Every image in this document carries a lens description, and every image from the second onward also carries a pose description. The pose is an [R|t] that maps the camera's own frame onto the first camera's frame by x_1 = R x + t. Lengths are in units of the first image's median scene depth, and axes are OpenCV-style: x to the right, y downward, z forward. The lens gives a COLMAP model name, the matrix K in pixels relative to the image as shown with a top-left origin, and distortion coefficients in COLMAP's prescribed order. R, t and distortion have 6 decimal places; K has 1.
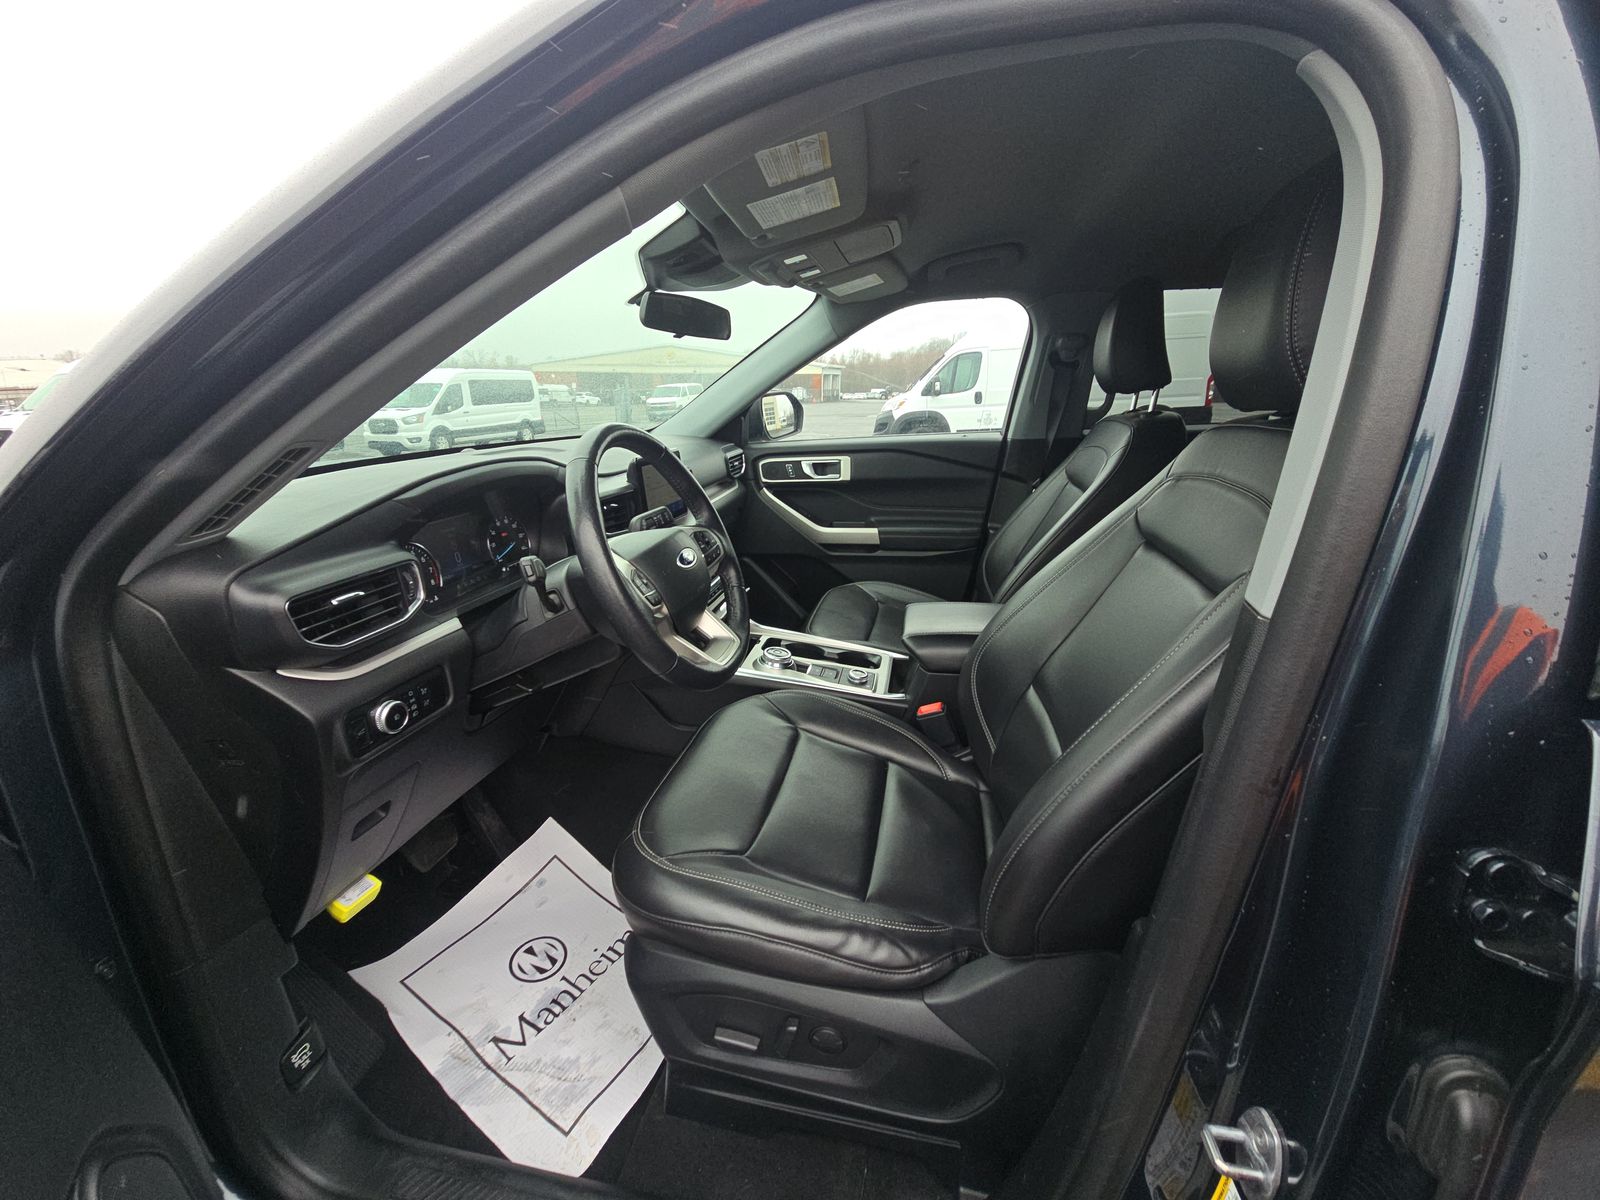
lens RADIAL K [[643.3, 0, 793.5], [0, 643.3, 598.0], [0, 0, 1]] dist [0.000429, -0.000545]
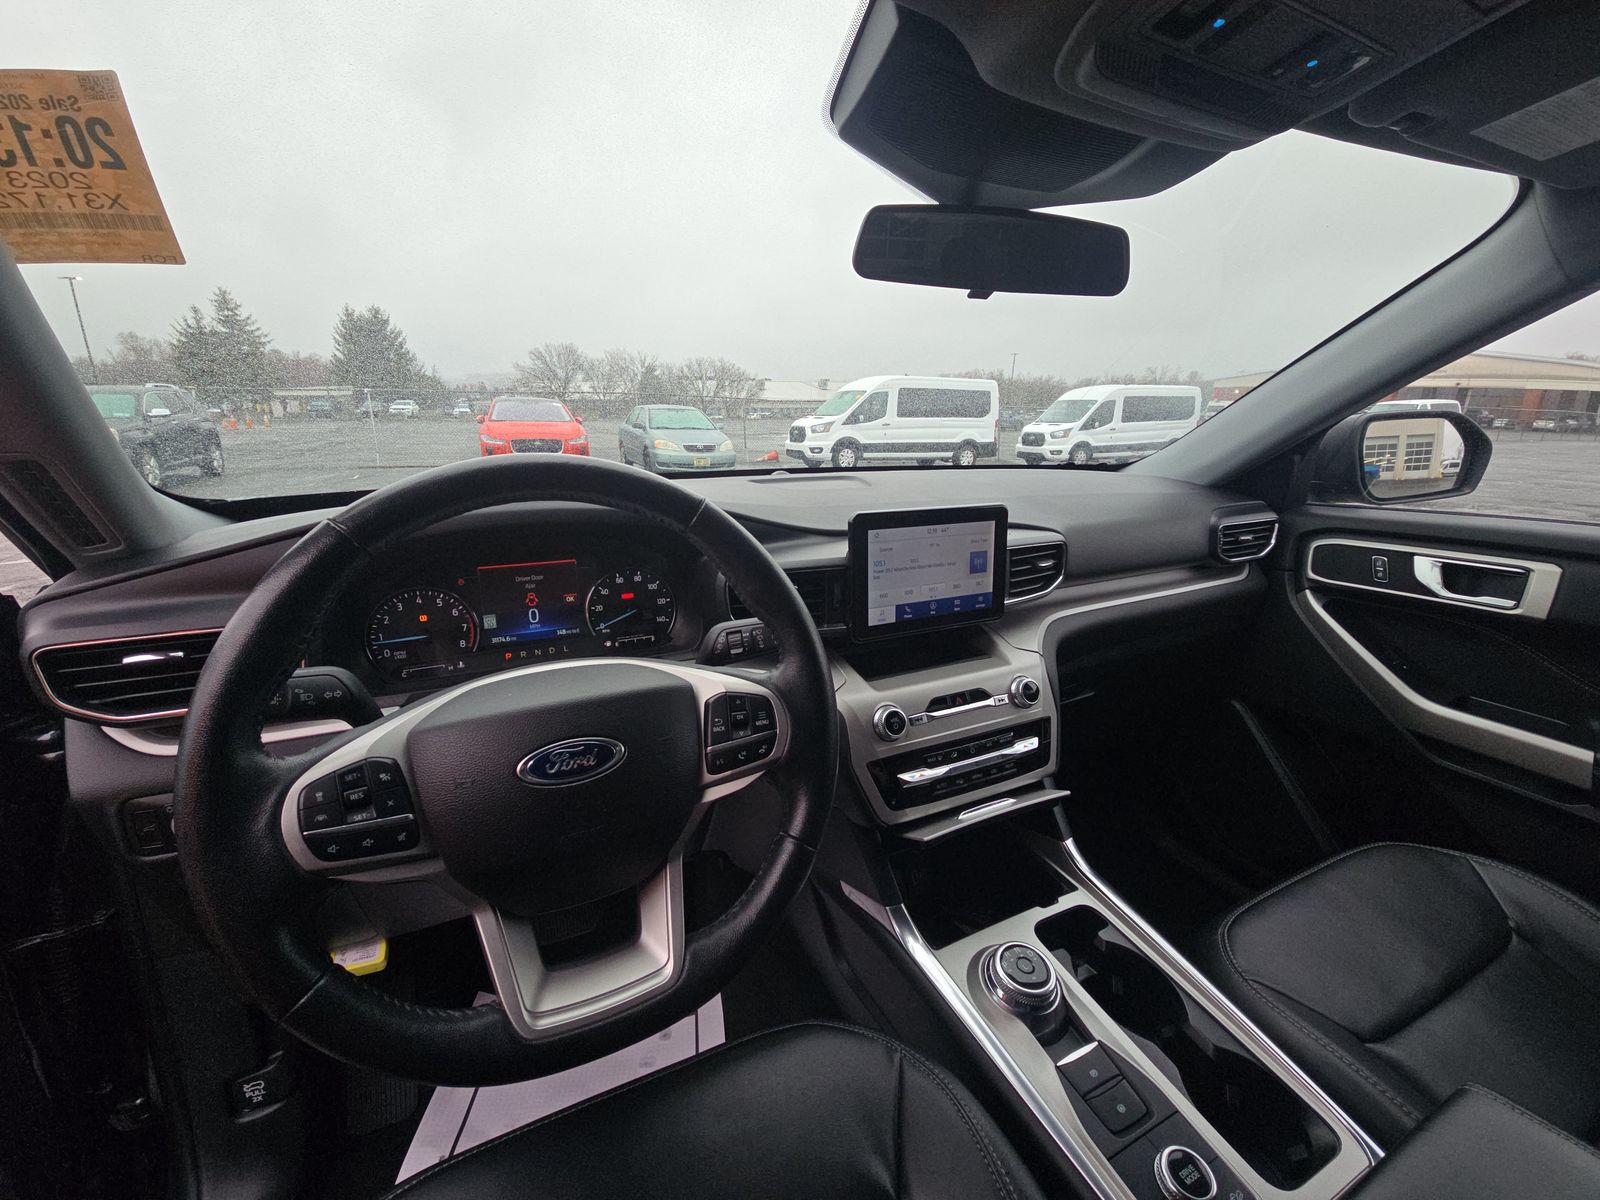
lens RADIAL K [[643.3, 0, 802.3], [0, 643.3, 599.5], [0, 0, 1]] dist [0.000429, -0.000545]
pose [[0.615012, 0.244212, -0.749747, 0.100303], [-0.260908, 0.960297, 0.098773, -0.106519], [0.744101, 0.134869, 0.654312, 0.336687]]
